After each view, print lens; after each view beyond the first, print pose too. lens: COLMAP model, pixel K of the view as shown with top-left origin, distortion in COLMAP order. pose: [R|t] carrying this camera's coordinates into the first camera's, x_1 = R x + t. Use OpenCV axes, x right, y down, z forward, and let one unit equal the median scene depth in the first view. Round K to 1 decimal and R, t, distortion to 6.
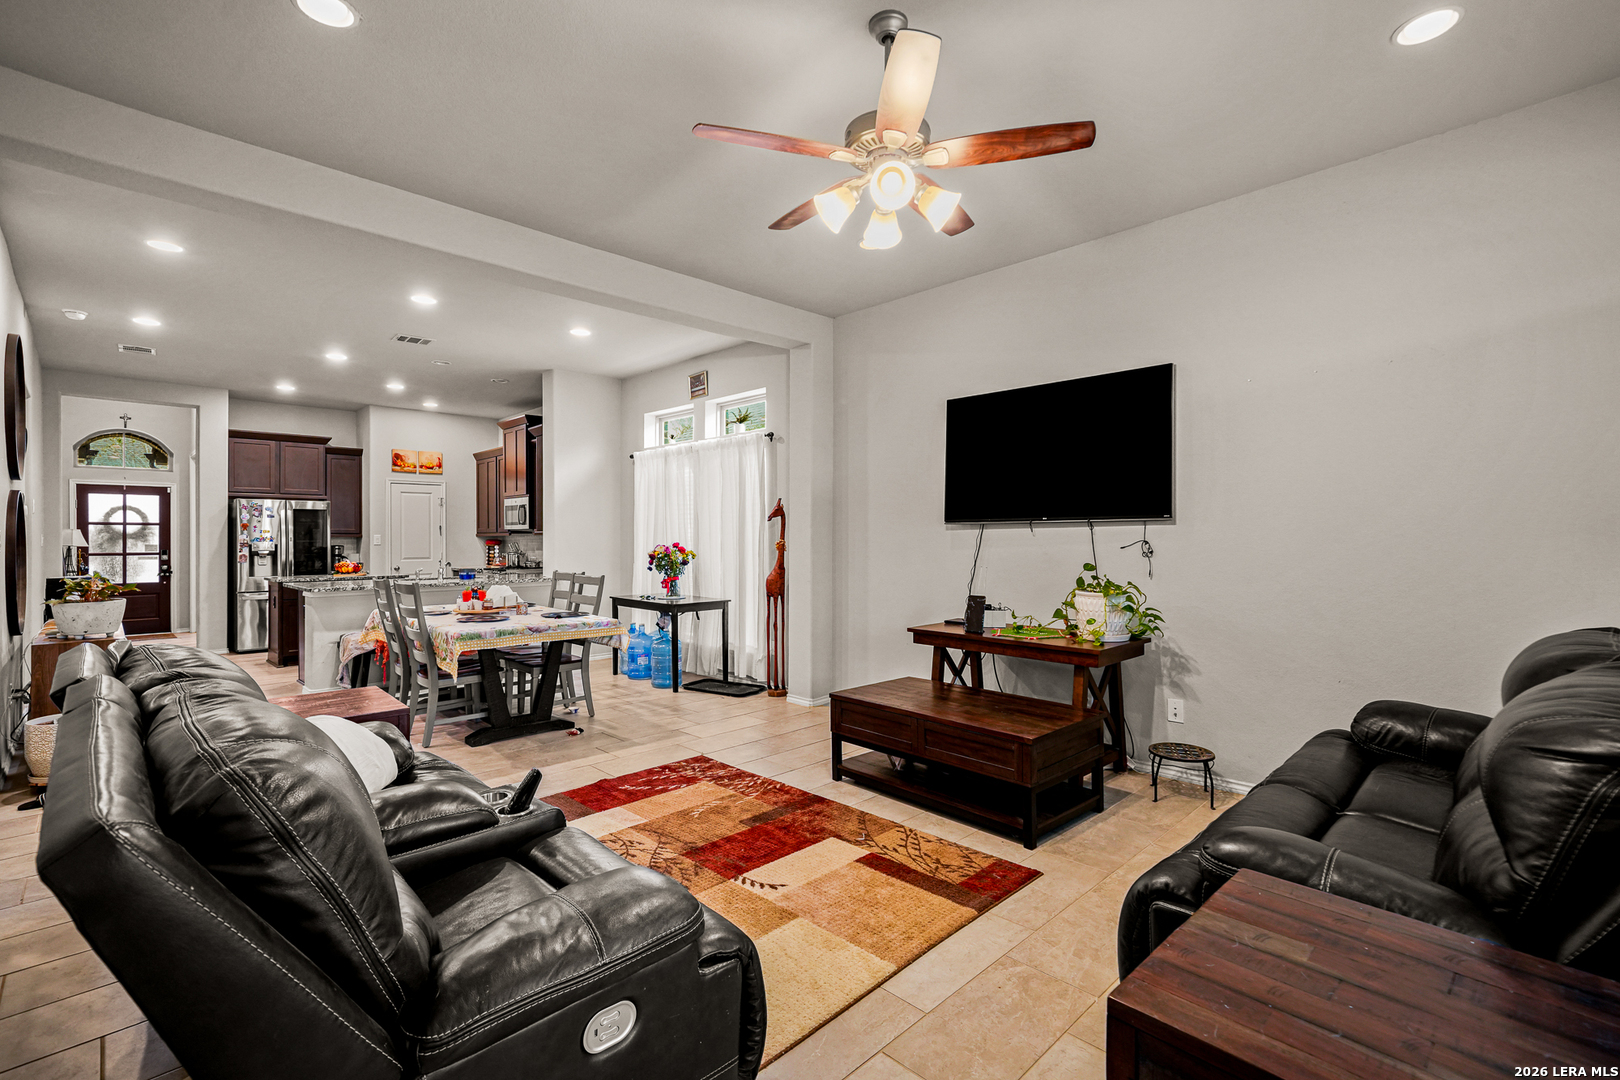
lens RADIAL K [[728.1, 0, 819.0], [0, 728.1, 538.2], [0, 0, 1]] dist [0.002935, 0.000564]
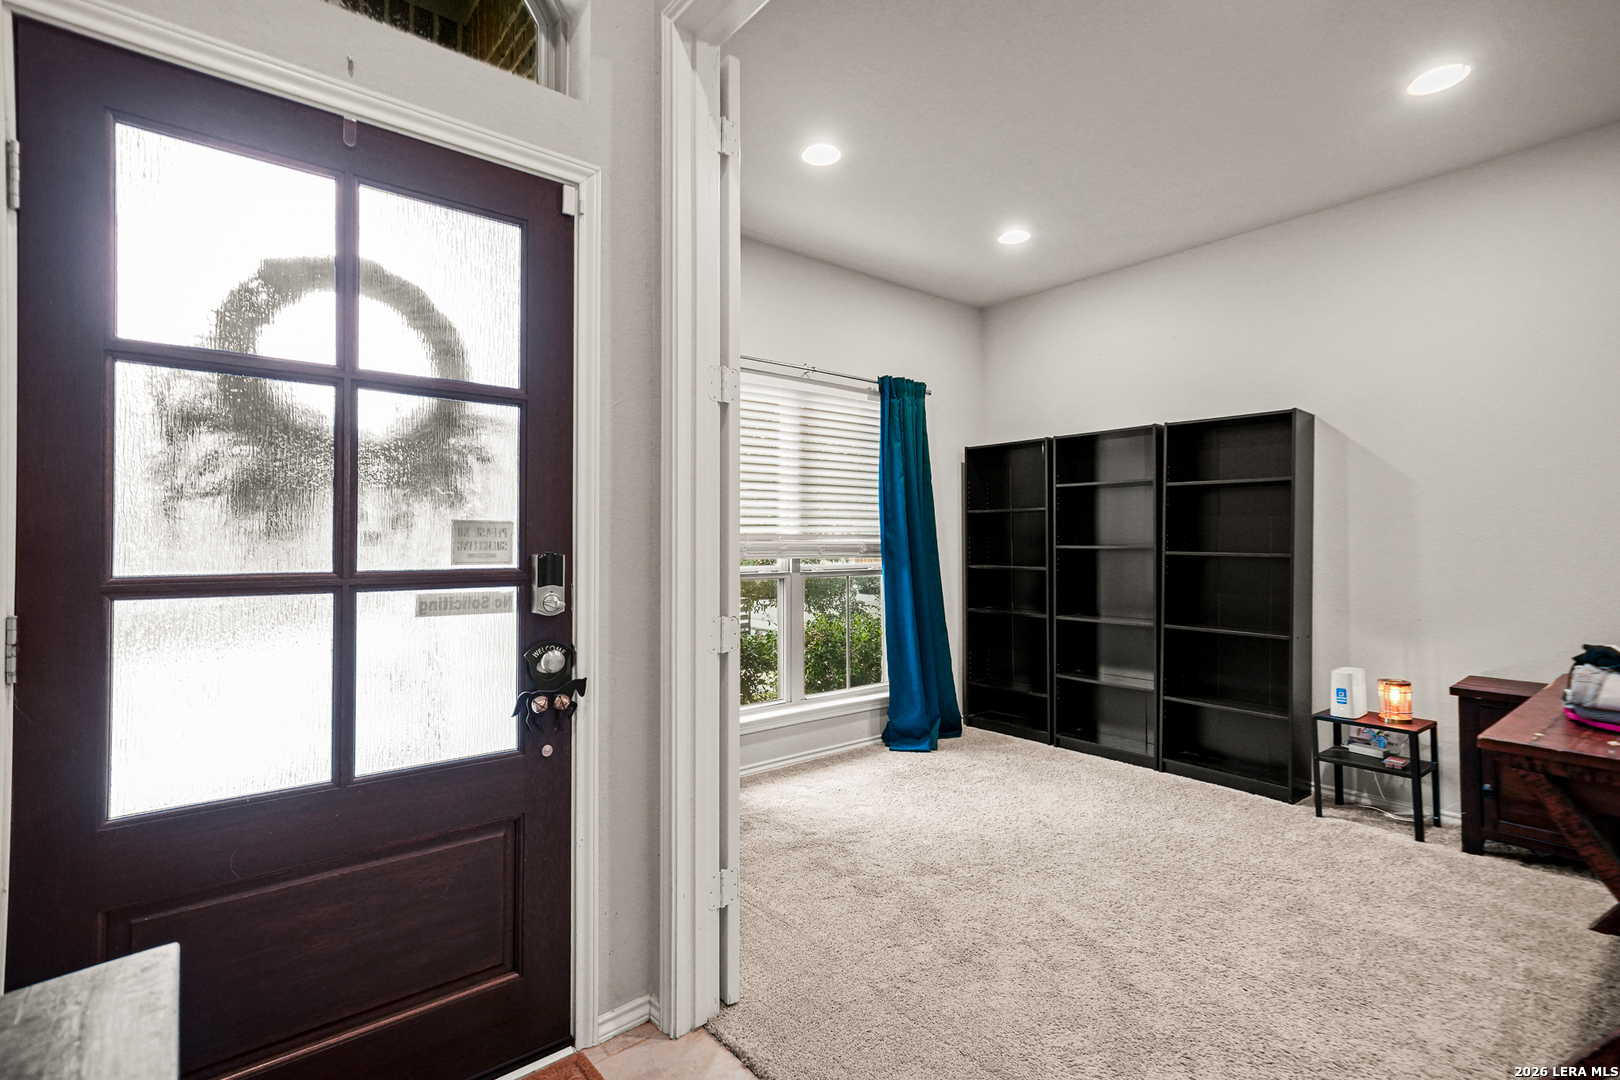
lens RADIAL K [[758.9, 0, 807.4], [0, 758.9, 530.2], [0, 0, 1]] dist [0.002442, 0.000876]
pose [[0.995158, -0.001213, -0.098283, -0.871863], [-0.000247, 0.999890, -0.014845, 0.013966], [0.098290, 0.014798, 0.995048, 0.886240]]
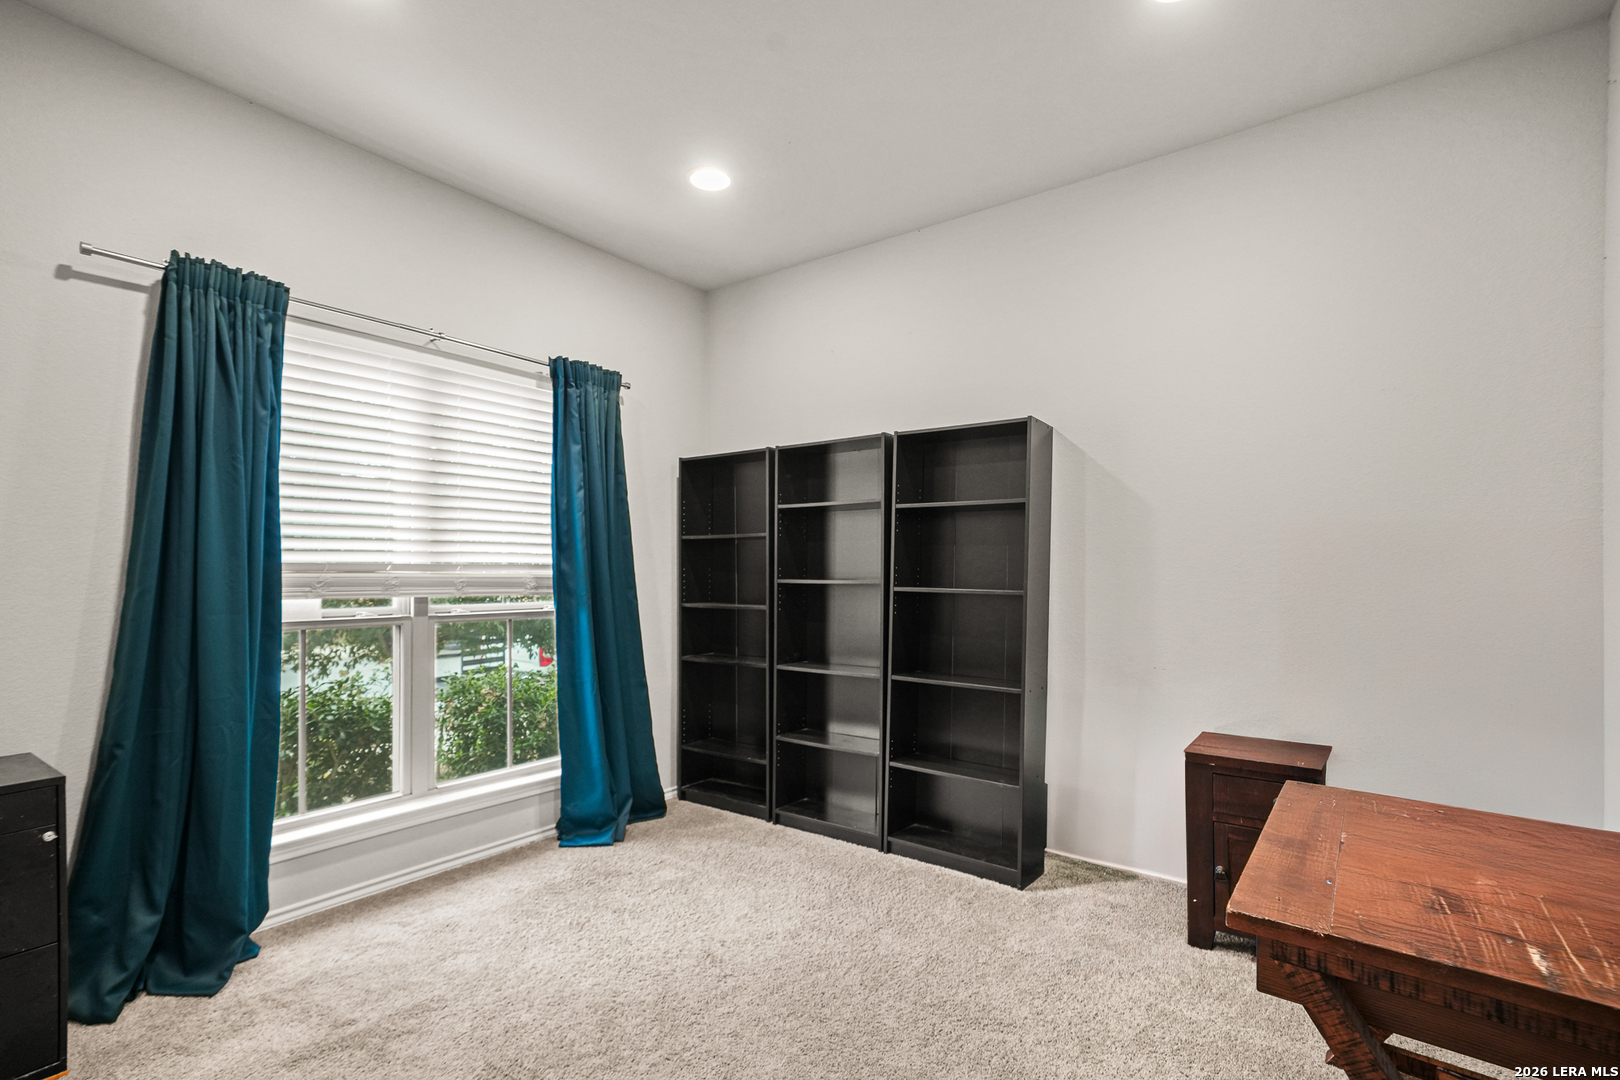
lens RADIAL K [[750.5, 0, 811.4], [0, 750.5, 571.0], [0, 0, 1]] dist [-0.000287, 0.000171]
pose [[0.989663, 0.003886, 0.143360, -0.805063], [-0.003663, 0.999992, -0.001818, 0.012807], [-0.143366, 0.001274, 0.989669, 0.985276]]
